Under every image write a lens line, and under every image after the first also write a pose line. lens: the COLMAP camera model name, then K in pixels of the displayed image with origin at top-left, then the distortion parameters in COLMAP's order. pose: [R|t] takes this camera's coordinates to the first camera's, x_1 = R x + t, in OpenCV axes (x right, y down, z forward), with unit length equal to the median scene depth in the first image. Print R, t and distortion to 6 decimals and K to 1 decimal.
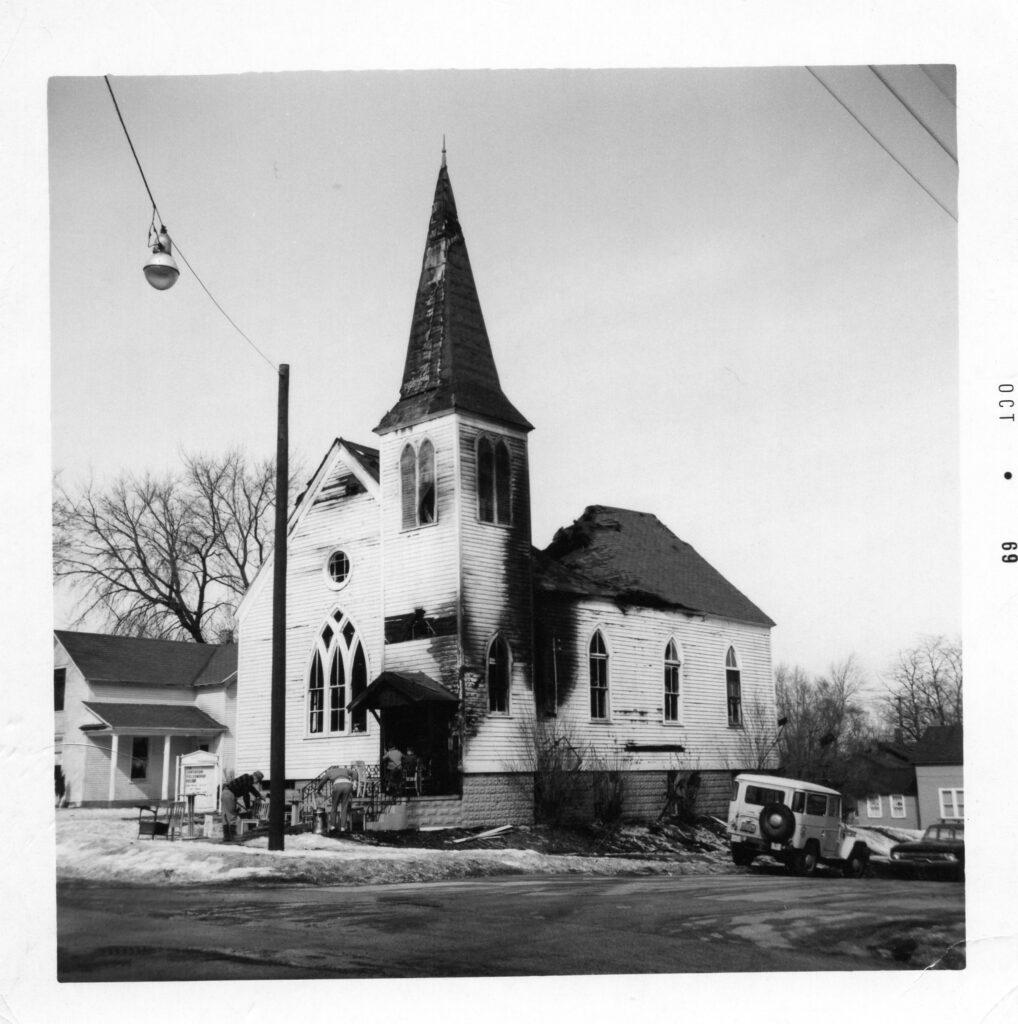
lens RADIAL K [[1241.3, 0, 509.0], [0, 1241.3, 512.0], [0, 0, 1]] dist [0.052894, 0.014601]
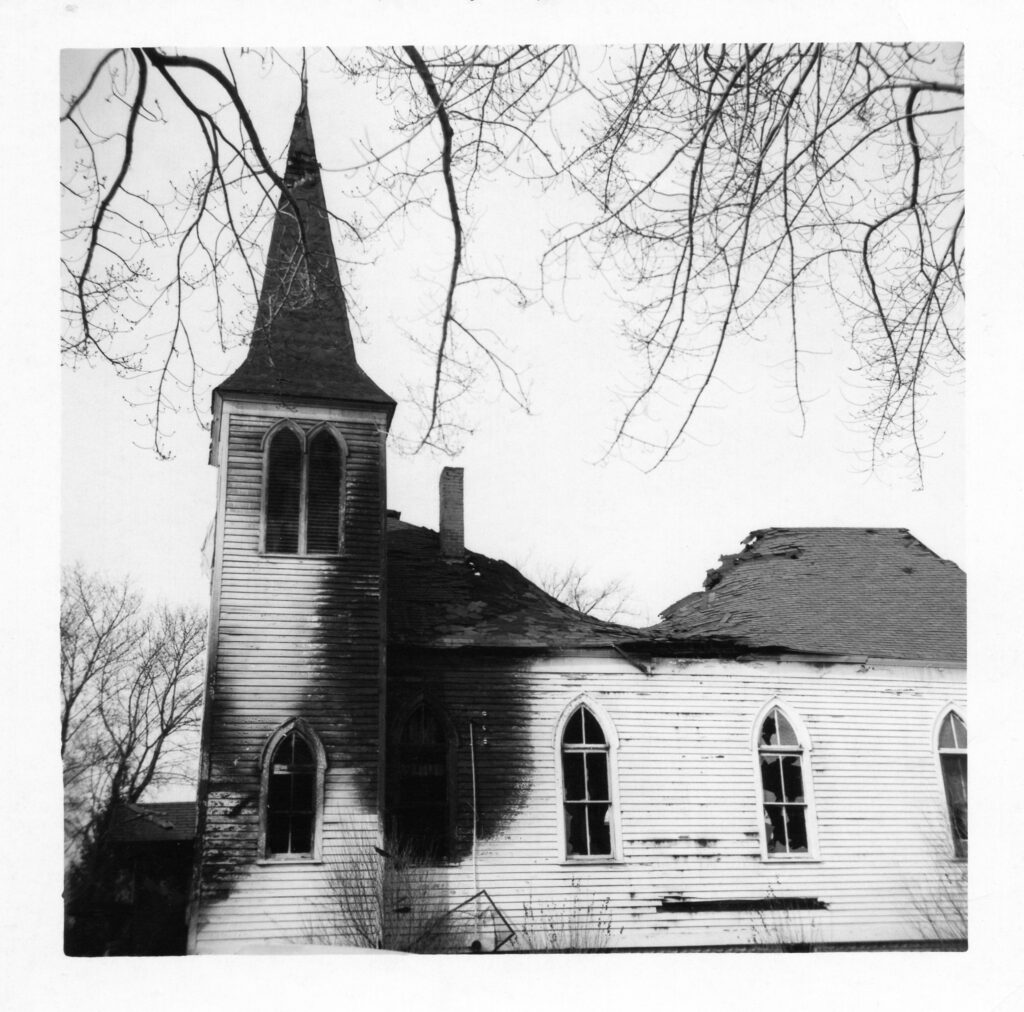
lens RADIAL K [[1241.3, 0, 512.0], [0, 1241.3, 506.0], [0, 0, 1]] dist [0.052894, 0.014601]
pose [[0.825787, -0.225297, -0.517027, 0.409369], [0.143017, 0.970431, -0.194445, 0.124012], [0.545547, 0.086627, 0.833591, 0.515281]]
